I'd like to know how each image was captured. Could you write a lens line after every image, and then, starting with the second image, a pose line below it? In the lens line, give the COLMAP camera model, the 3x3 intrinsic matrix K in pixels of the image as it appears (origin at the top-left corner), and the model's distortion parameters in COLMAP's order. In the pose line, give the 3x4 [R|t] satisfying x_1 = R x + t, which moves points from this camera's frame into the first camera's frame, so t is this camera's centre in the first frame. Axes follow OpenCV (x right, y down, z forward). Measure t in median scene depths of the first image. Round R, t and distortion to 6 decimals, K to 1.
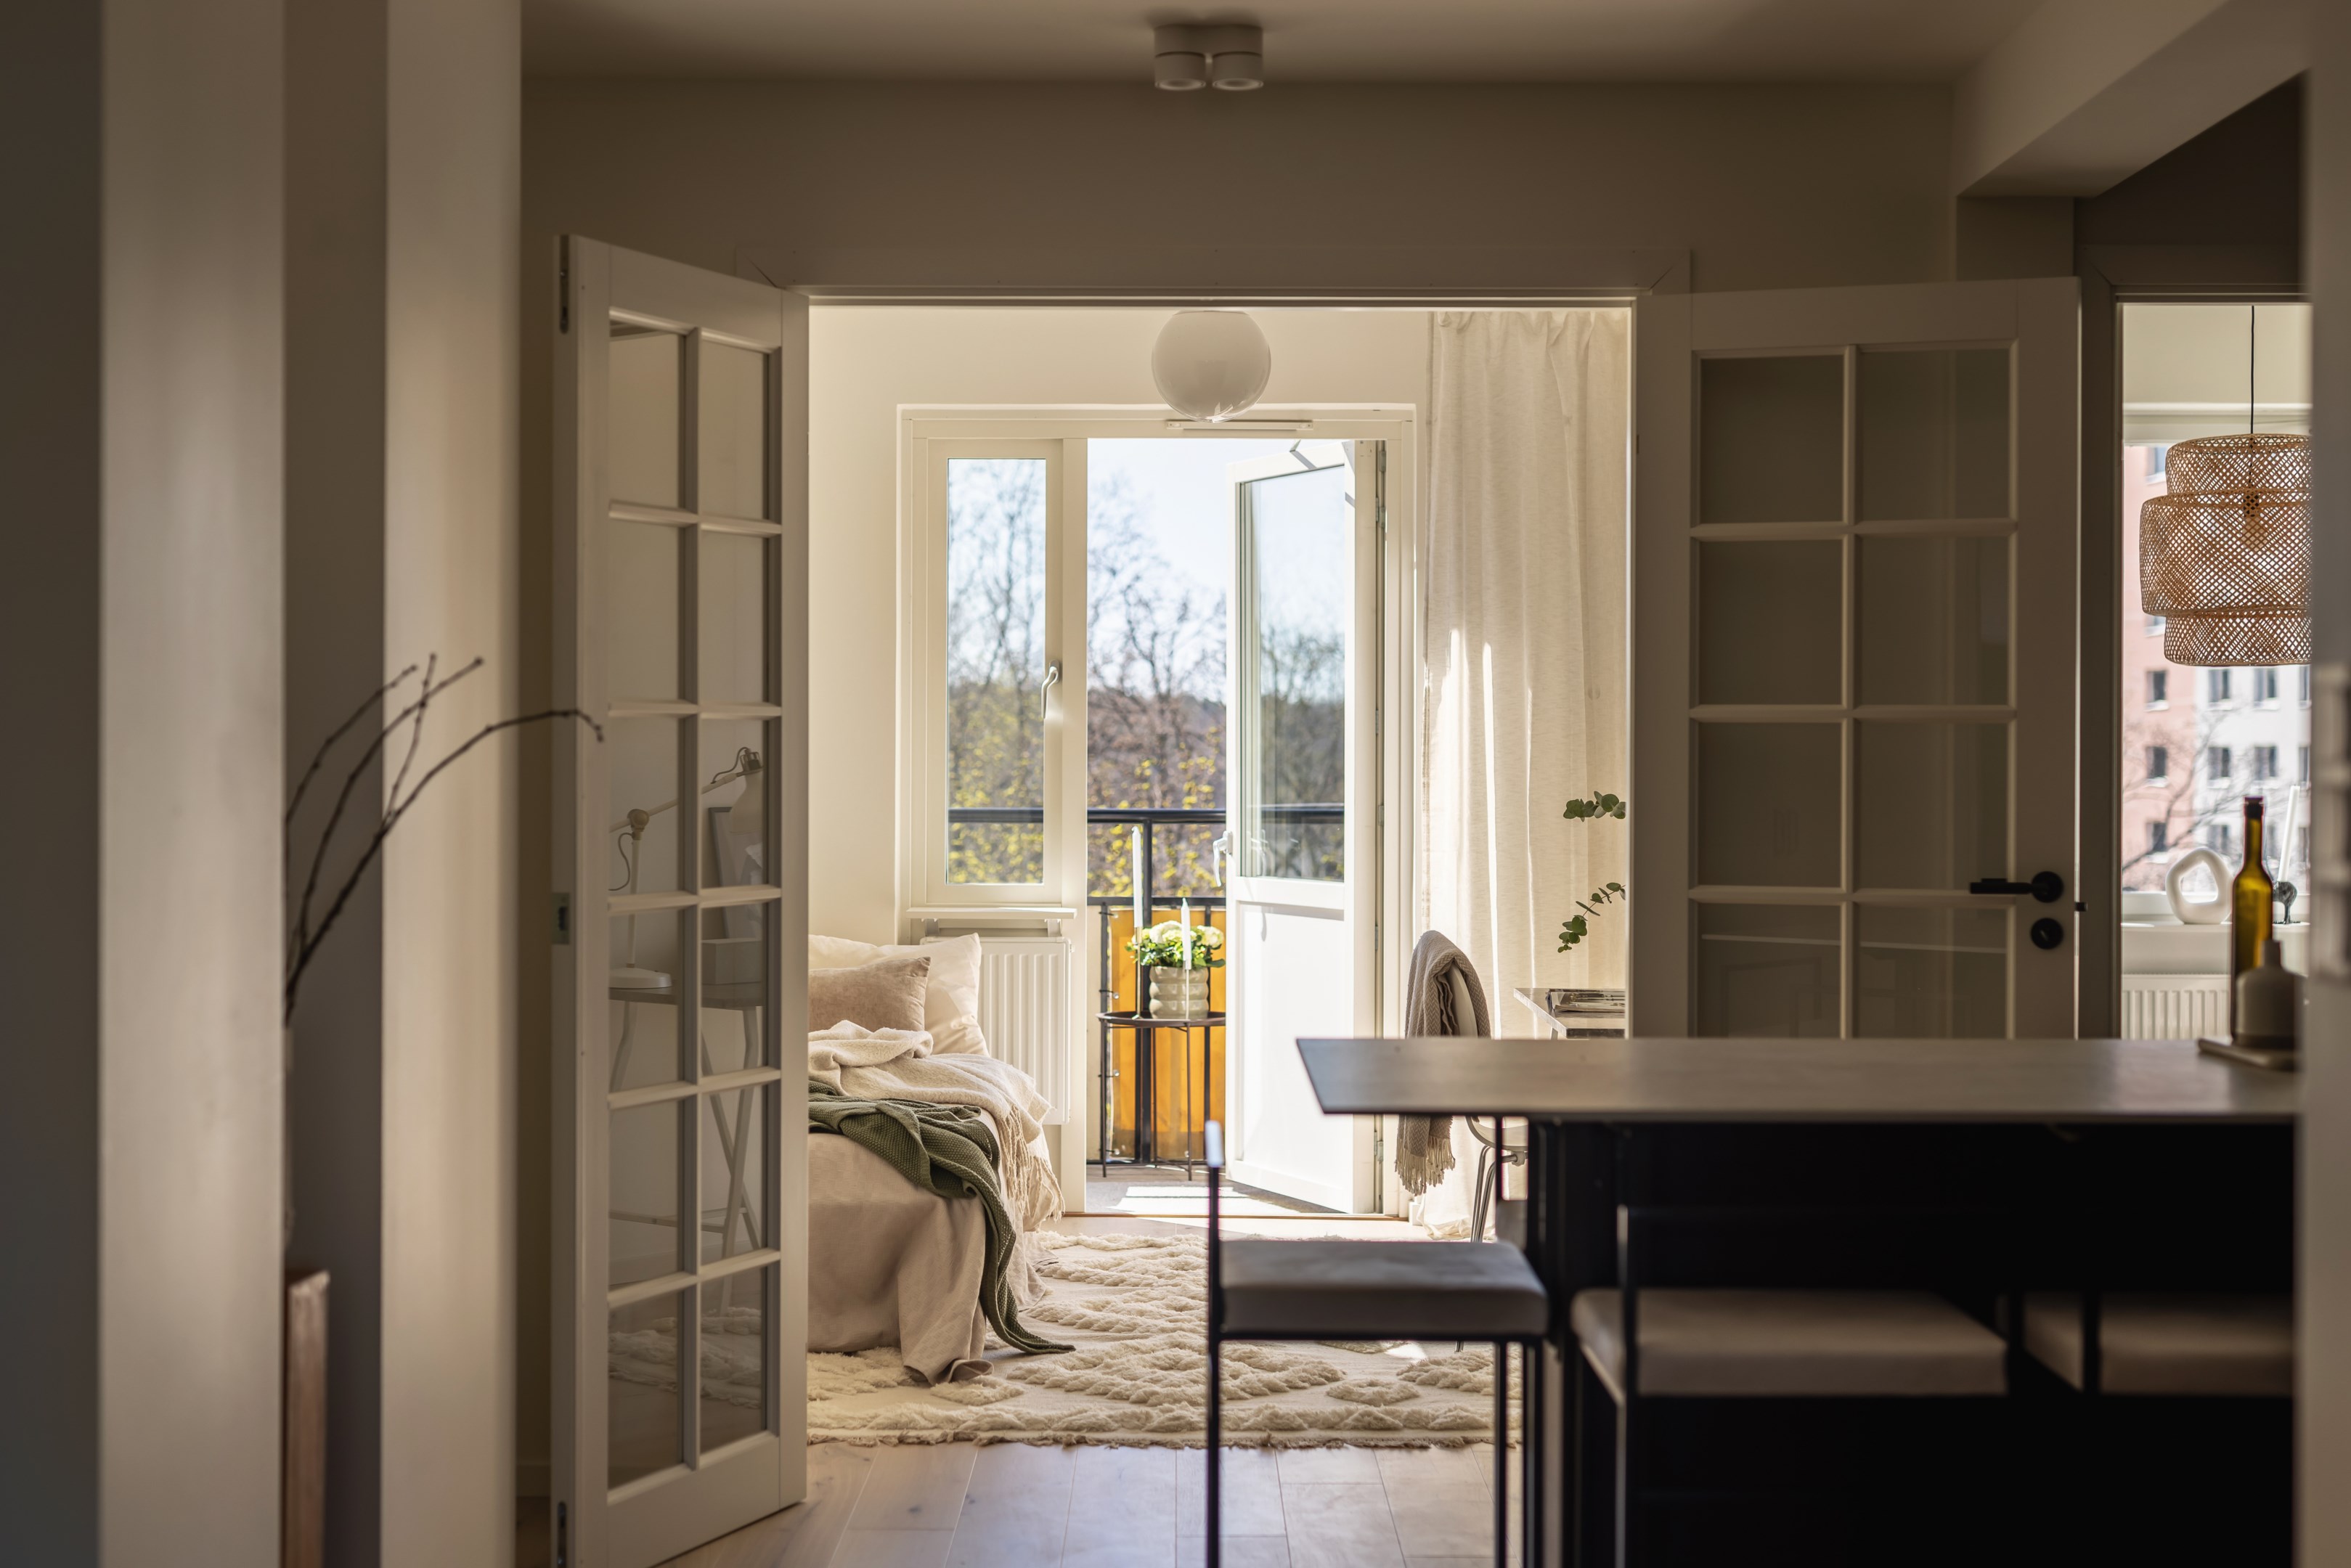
lens RADIAL K [[3273.8, 0, 1176.7], [0, 3273.8, 767.0], [0, 0, 1]] dist [0.036838, 0.000000]
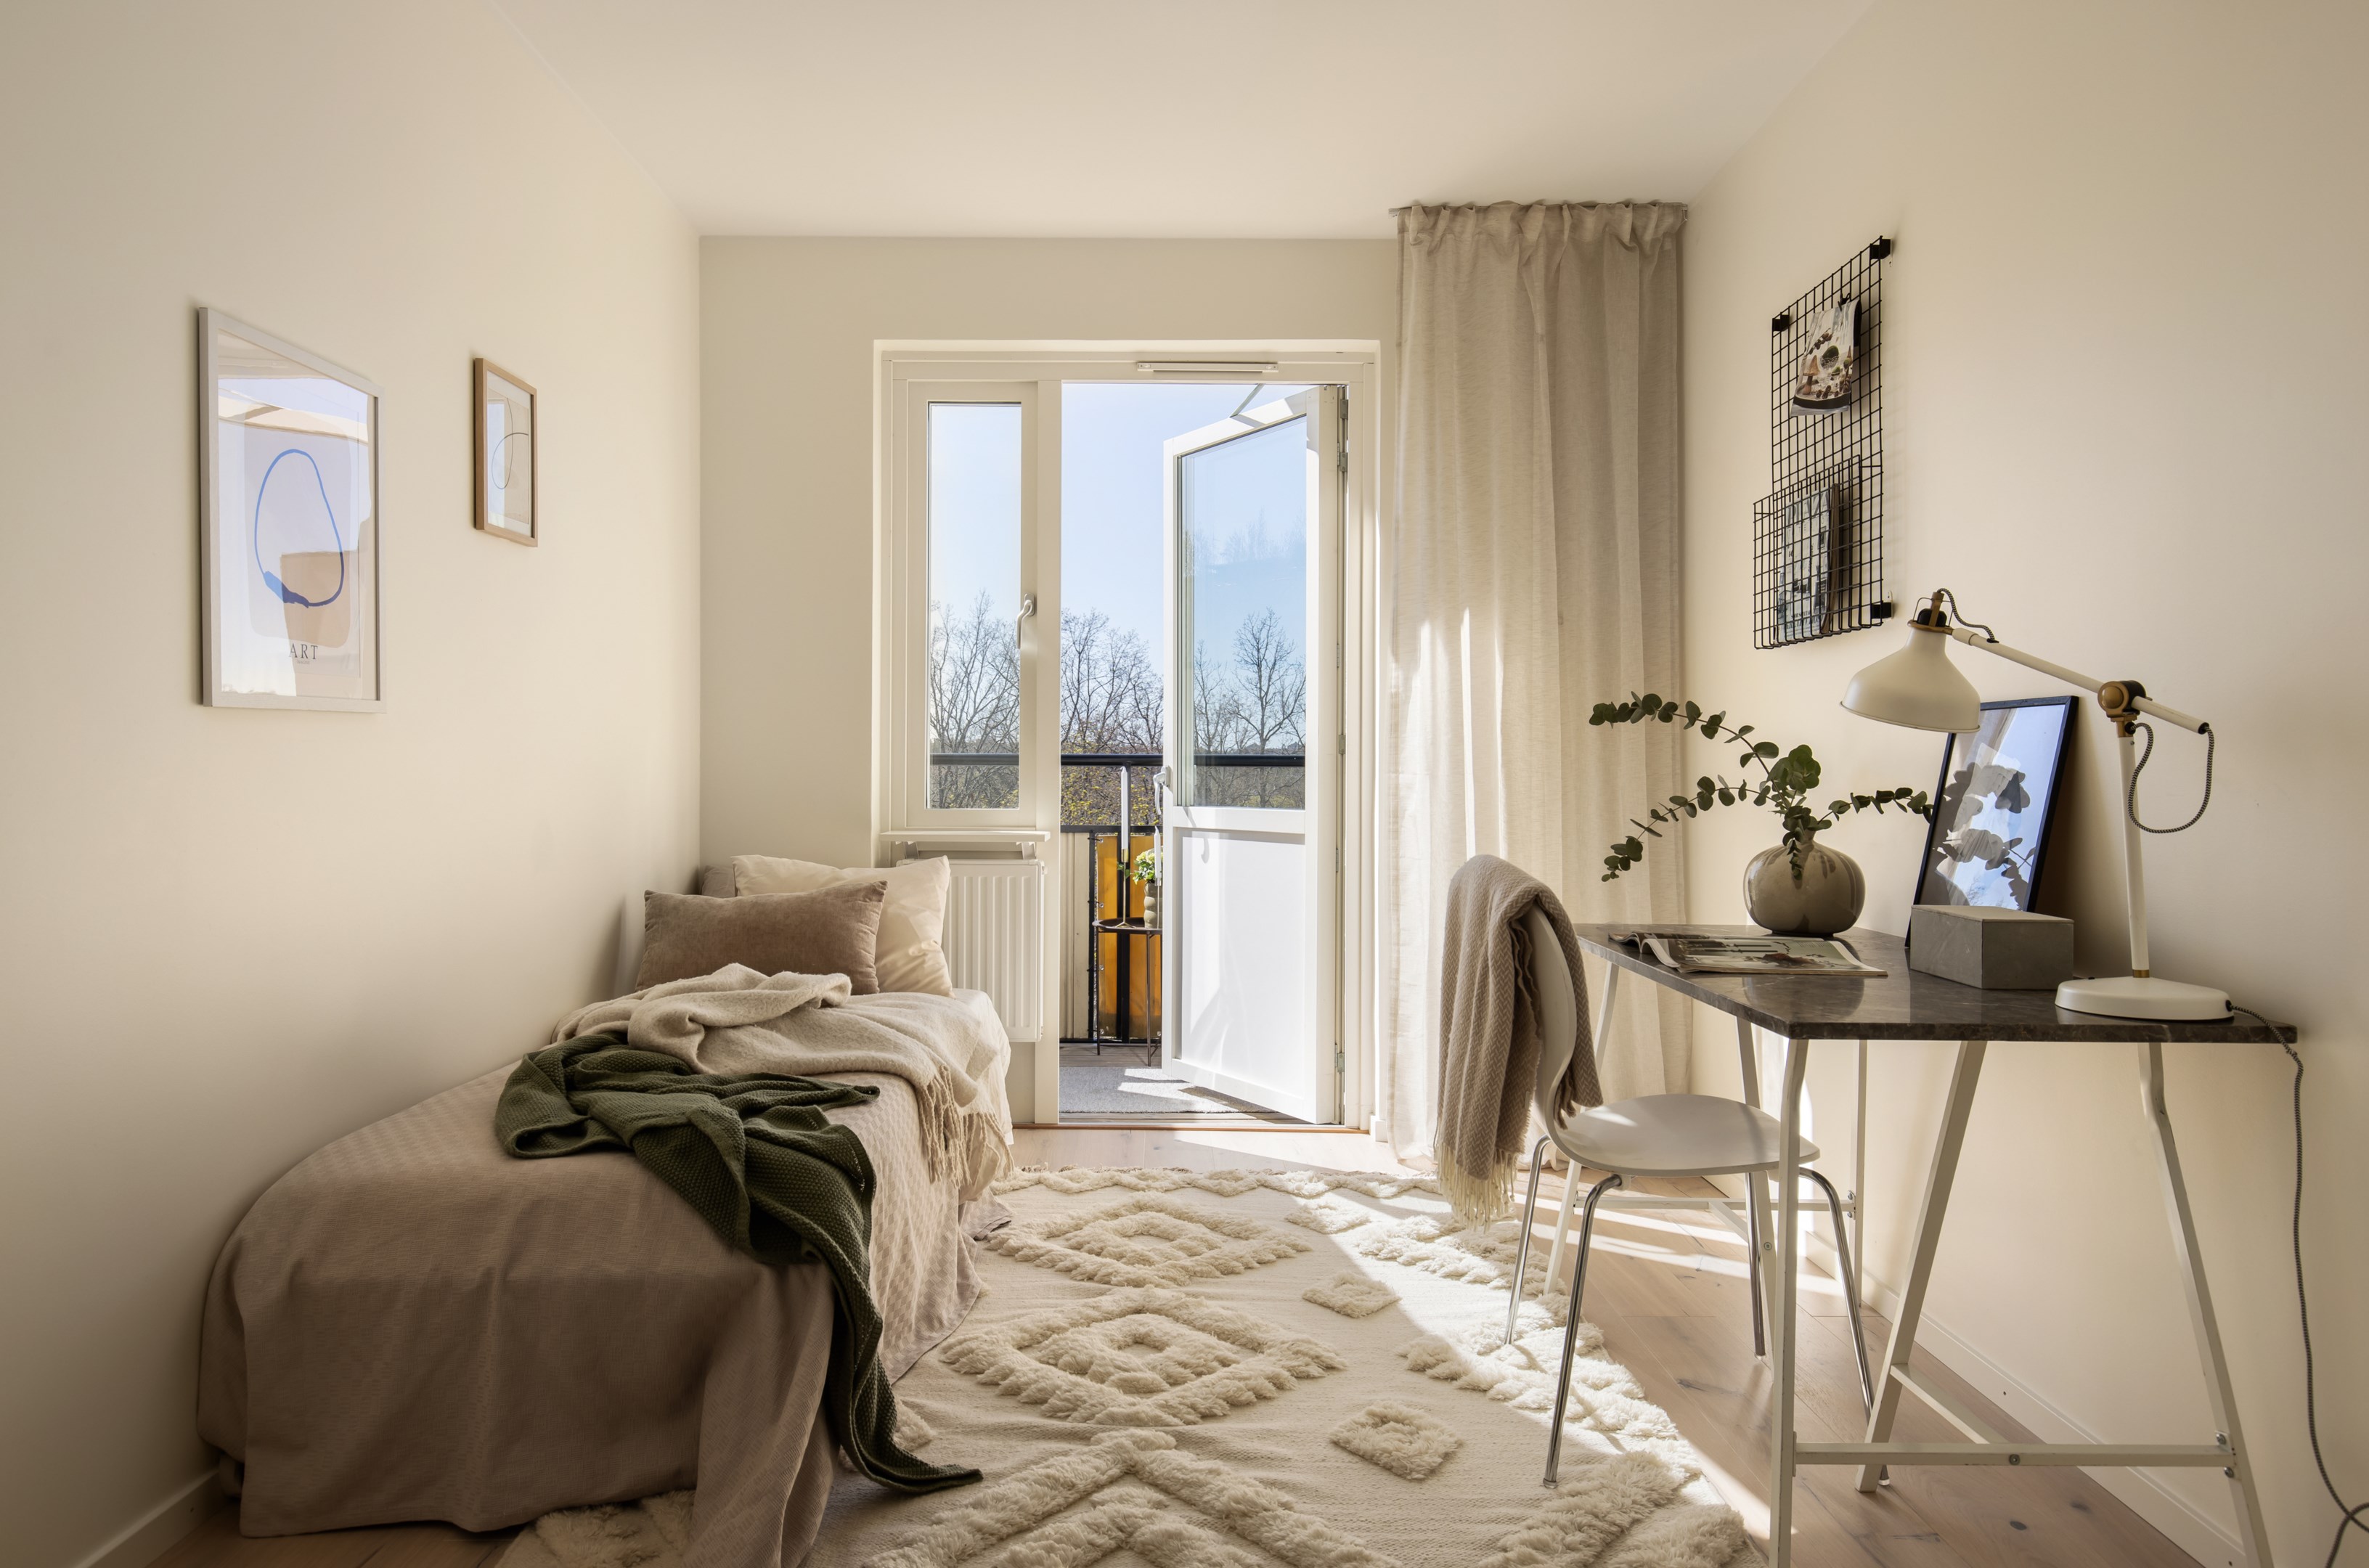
lens RADIAL K [[1485.8, 0, 1153.3], [0, 1485.8, 766.2], [0, 0, 1]] dist [0.008222, -0.003594]
pose [[0.999989, 0.001292, -0.004595, 0.004931], [-0.001327, 0.999969, -0.007723, 0.029536], [0.004585, 0.007729, 0.999960, 0.603362]]
